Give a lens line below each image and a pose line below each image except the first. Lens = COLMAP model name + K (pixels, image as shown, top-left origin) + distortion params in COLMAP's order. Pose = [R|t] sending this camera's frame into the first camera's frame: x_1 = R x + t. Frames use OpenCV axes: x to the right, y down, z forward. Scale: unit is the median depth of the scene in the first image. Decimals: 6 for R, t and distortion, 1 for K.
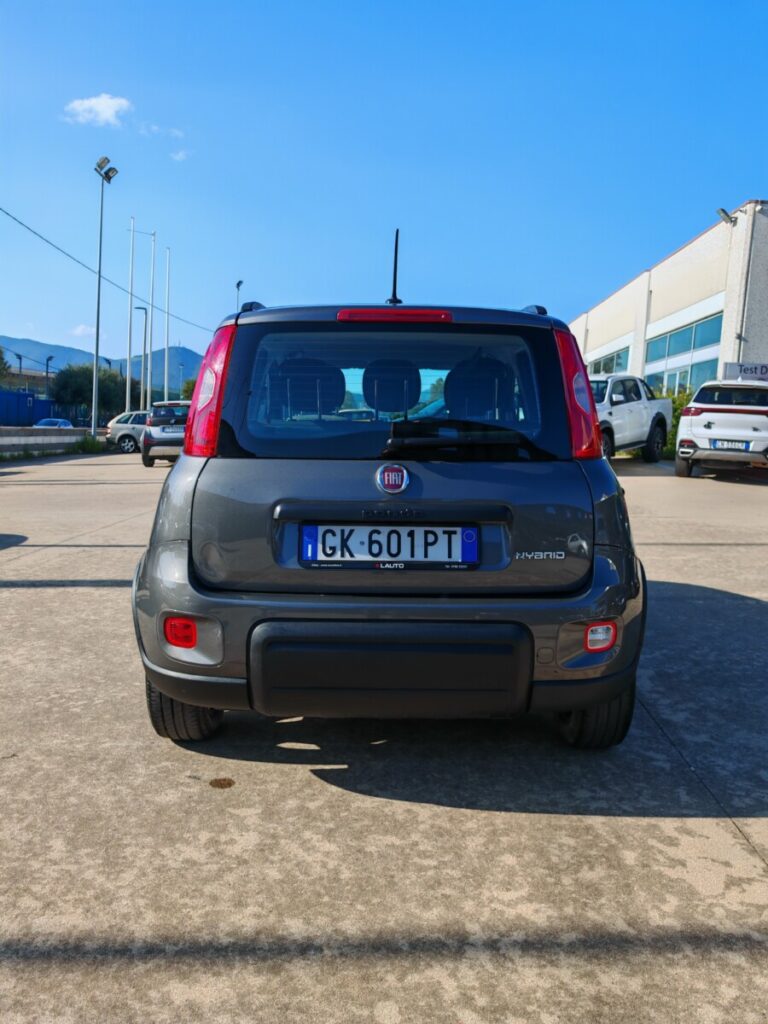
lens RADIAL K [[839.3, 0, 384.0], [0, 839.3, 512.0], [0, 0, 1]] dist [-0.007782, 0.001450]
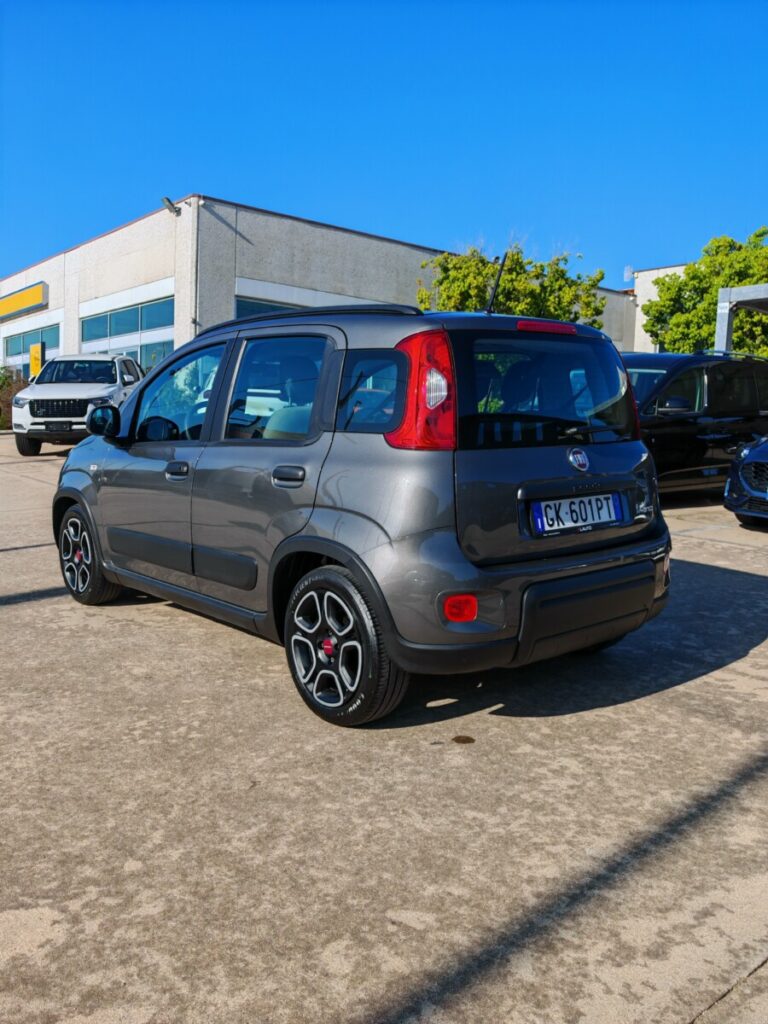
lens RADIAL K [[832.7, 0, 384.0], [0, 832.7, 512.0], [0, 0, 1]] dist [0.049558, -0.135377]
pose [[0.757934, -0.094414, 0.645463, -1.035105], [0.076768, 0.995505, 0.055470, -0.054492], [-0.647798, 0.007508, 0.761775, 0.228882]]
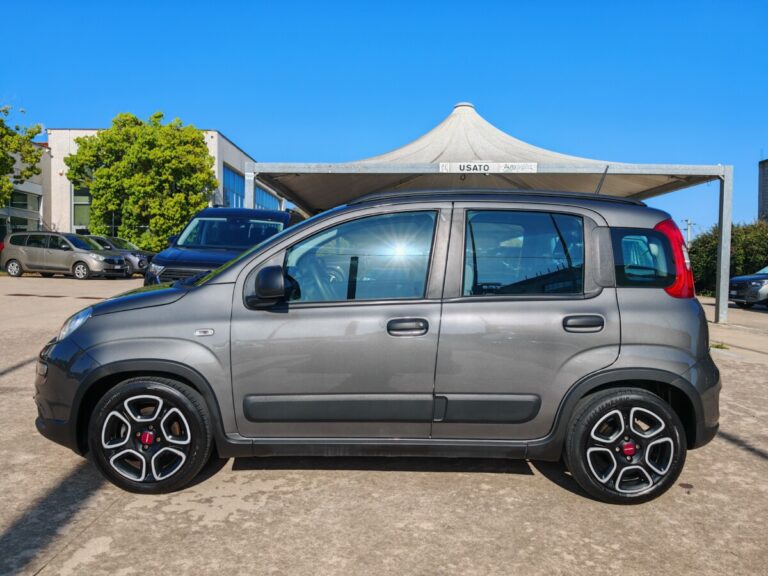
lens RADIAL K [[629.4, 0, 374.7], [0, 629.4, 296.9], [0, 0, 1]] dist [-0.007782, 0.001450]
pose [[-0.002146, -0.100938, 0.994890, -1.536673], [0.087740, 0.991037, 0.100736, -0.265247], [-0.996141, 0.087508, 0.006729, 1.706916]]
